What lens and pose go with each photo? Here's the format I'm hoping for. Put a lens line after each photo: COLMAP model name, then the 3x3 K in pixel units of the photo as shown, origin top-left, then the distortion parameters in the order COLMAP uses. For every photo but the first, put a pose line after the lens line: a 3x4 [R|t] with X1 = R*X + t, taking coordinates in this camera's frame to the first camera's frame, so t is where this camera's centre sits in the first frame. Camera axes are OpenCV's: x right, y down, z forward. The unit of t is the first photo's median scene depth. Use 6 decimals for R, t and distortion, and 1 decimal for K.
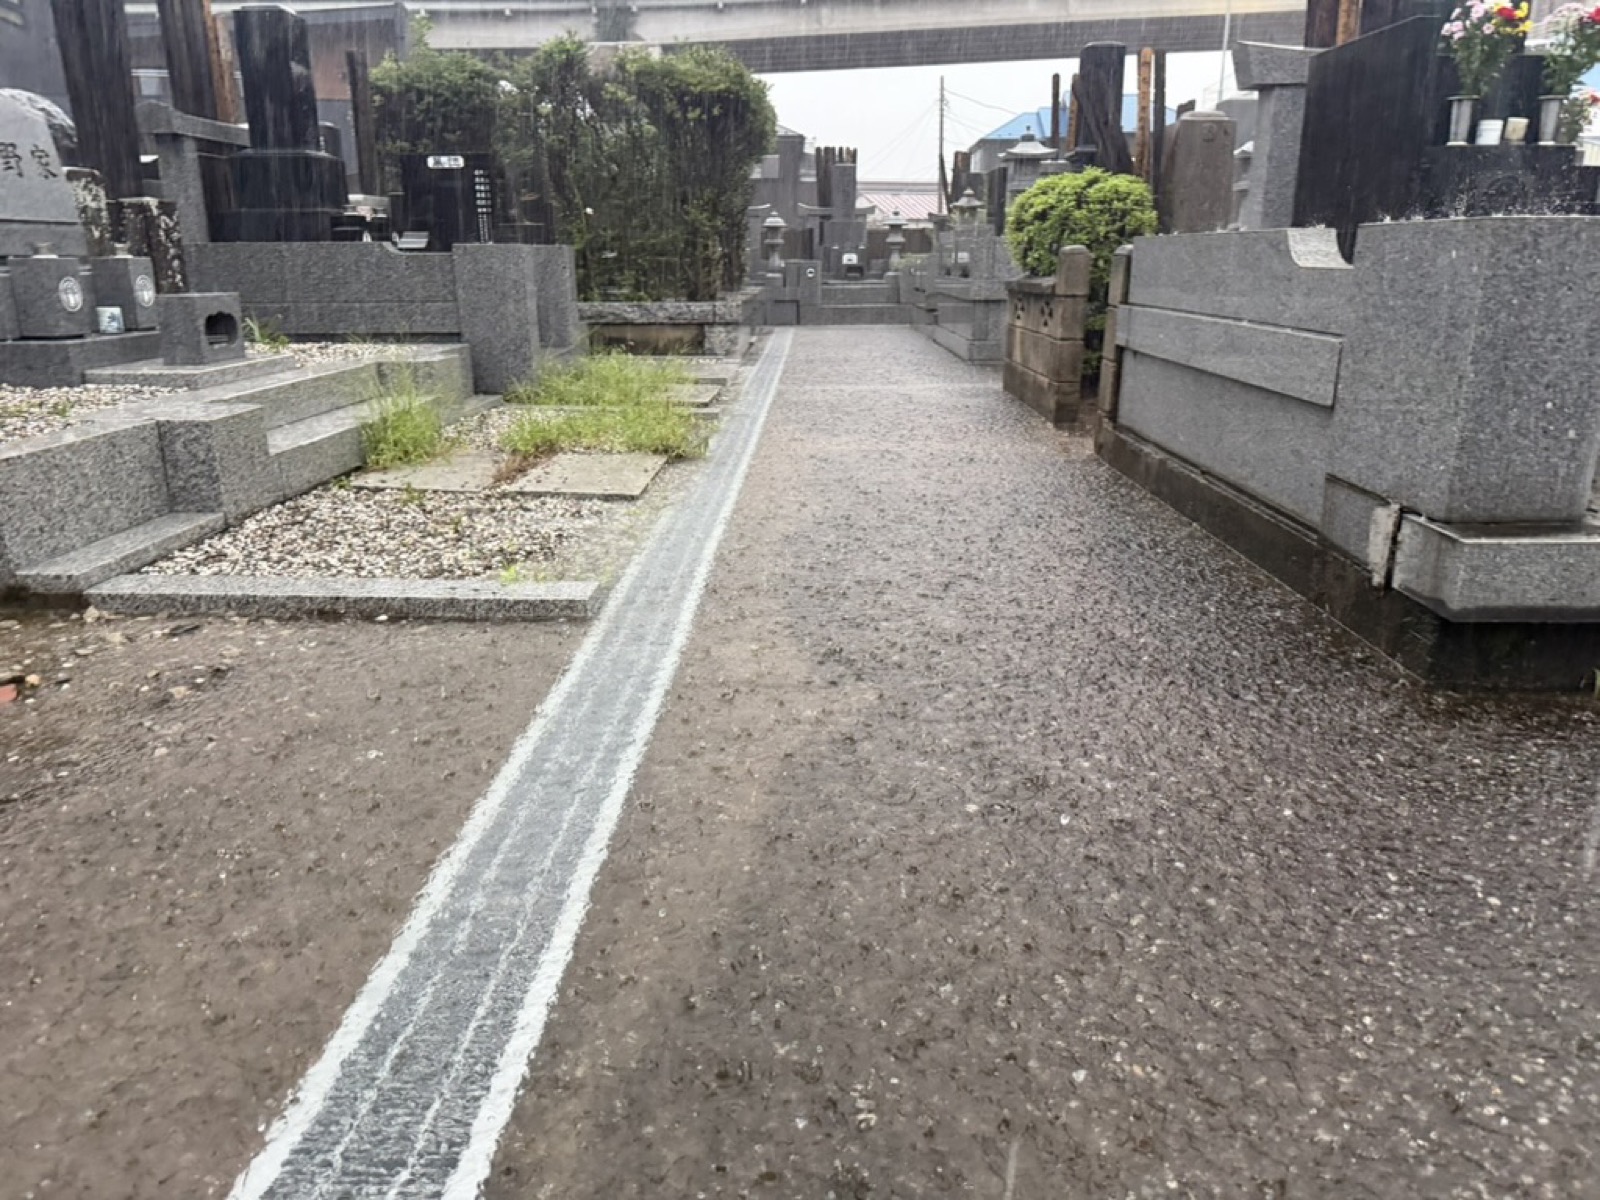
lens RADIAL K [[1127.8, 0, 803.1], [0, 1127.8, 591.4], [0, 0, 1]] dist [0.088602, -0.123150]
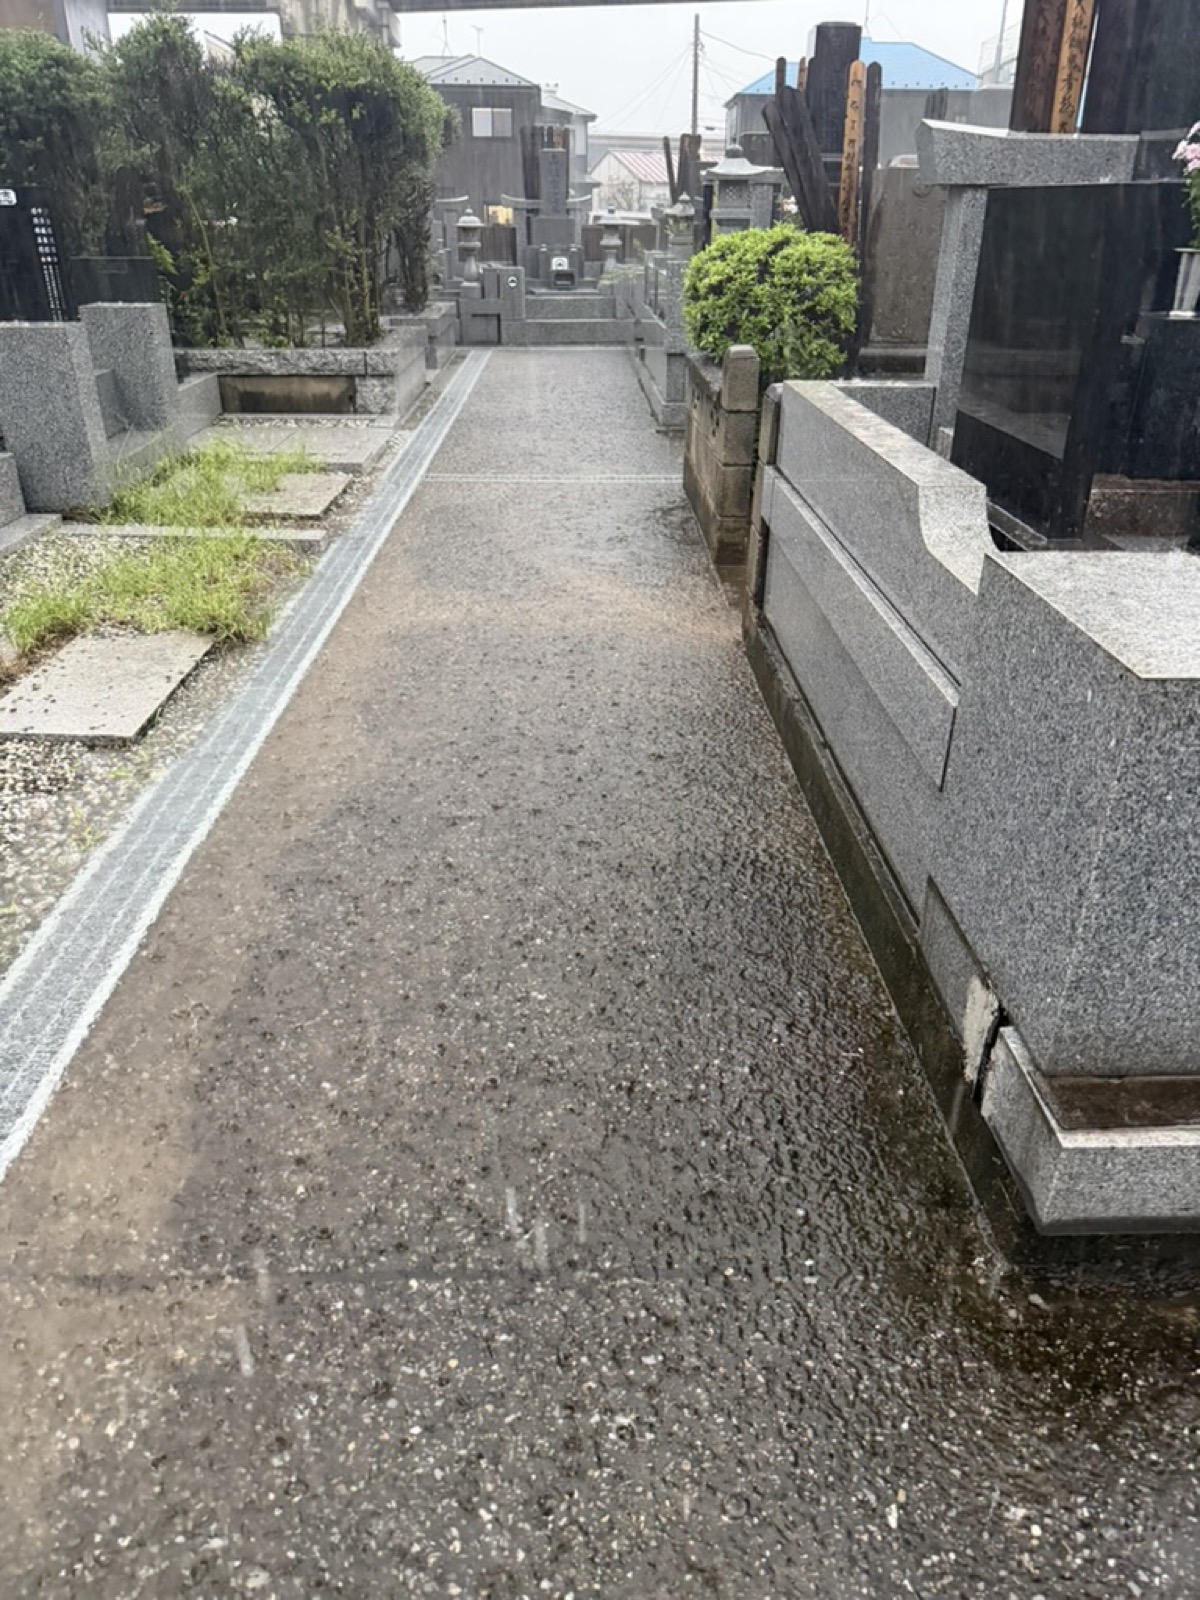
lens RADIAL K [[1158.3, 0, 591.7], [0, 1158.3, 802.0], [0, 0, 1]] dist [-0.040583, 0.046087]
pose [[0.999497, -0.002642, 0.031597, 0.081336], [-0.003209, 0.982981, 0.183680, -0.104672], [-0.031545, -0.183689, 0.982478, 0.111045]]
